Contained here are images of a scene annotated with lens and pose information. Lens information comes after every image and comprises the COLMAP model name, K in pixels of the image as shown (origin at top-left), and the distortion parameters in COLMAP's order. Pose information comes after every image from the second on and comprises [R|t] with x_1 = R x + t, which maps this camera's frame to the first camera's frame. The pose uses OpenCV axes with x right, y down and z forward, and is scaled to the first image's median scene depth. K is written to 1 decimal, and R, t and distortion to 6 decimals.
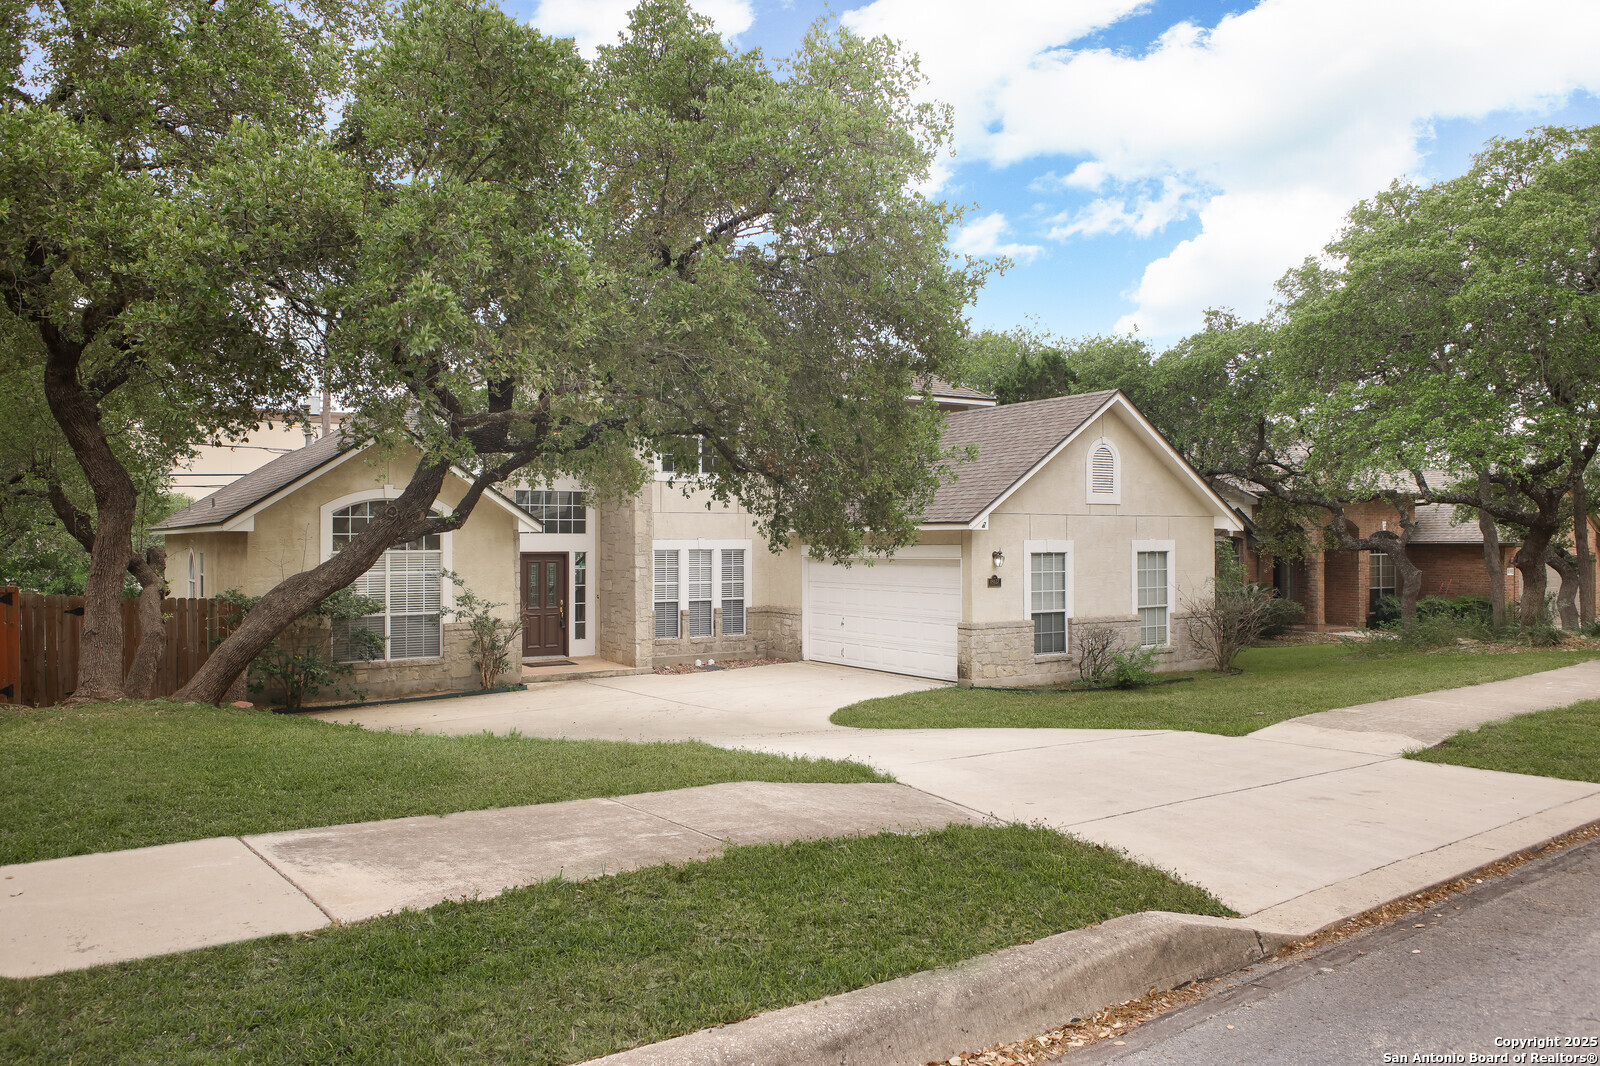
lens RADIAL K [[1211.6, 0, 800.5], [0, 1211.6, 530.0], [0, 0, 1]] dist [-0.000387, -0.001214]
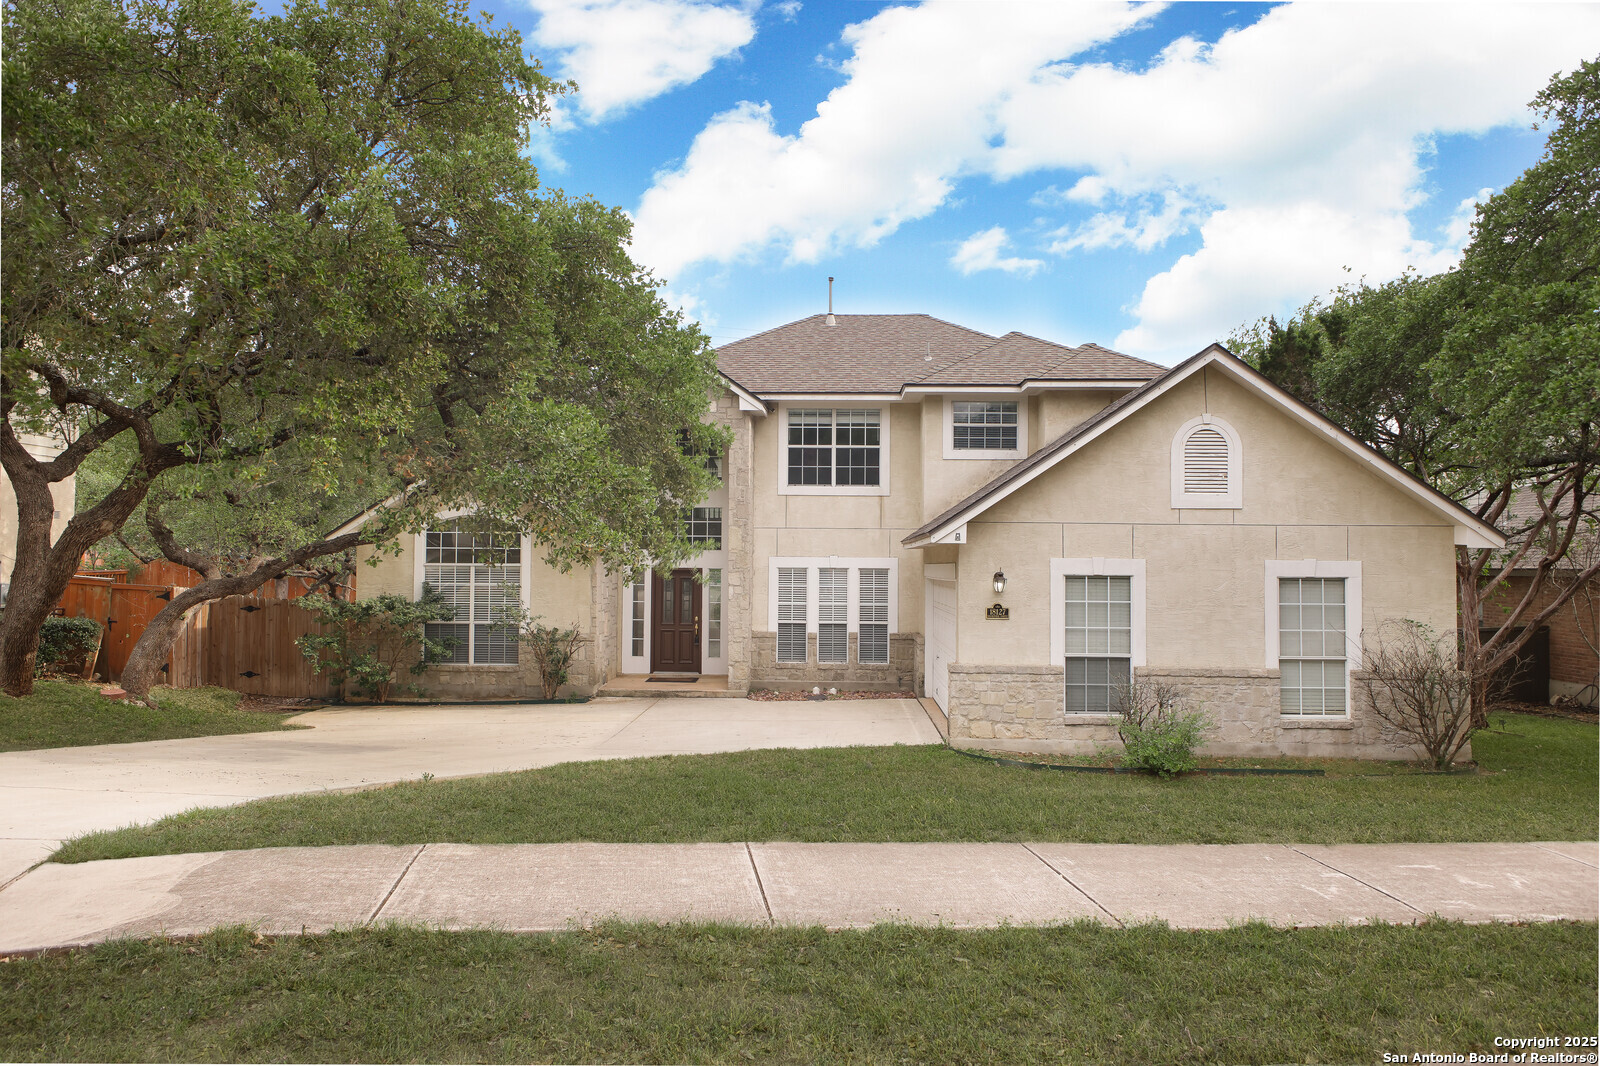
lens RADIAL K [[1091.2, 0, 800.1], [0, 1091.2, 534.2], [0, 0, 1]] dist [0.002342, -0.000403]
pose [[0.811011, -0.006481, -0.584994, 0.429617], [-0.006019, 0.999793, -0.019420, 0.007412], [0.584999, 0.019271, 0.810805, 0.345954]]
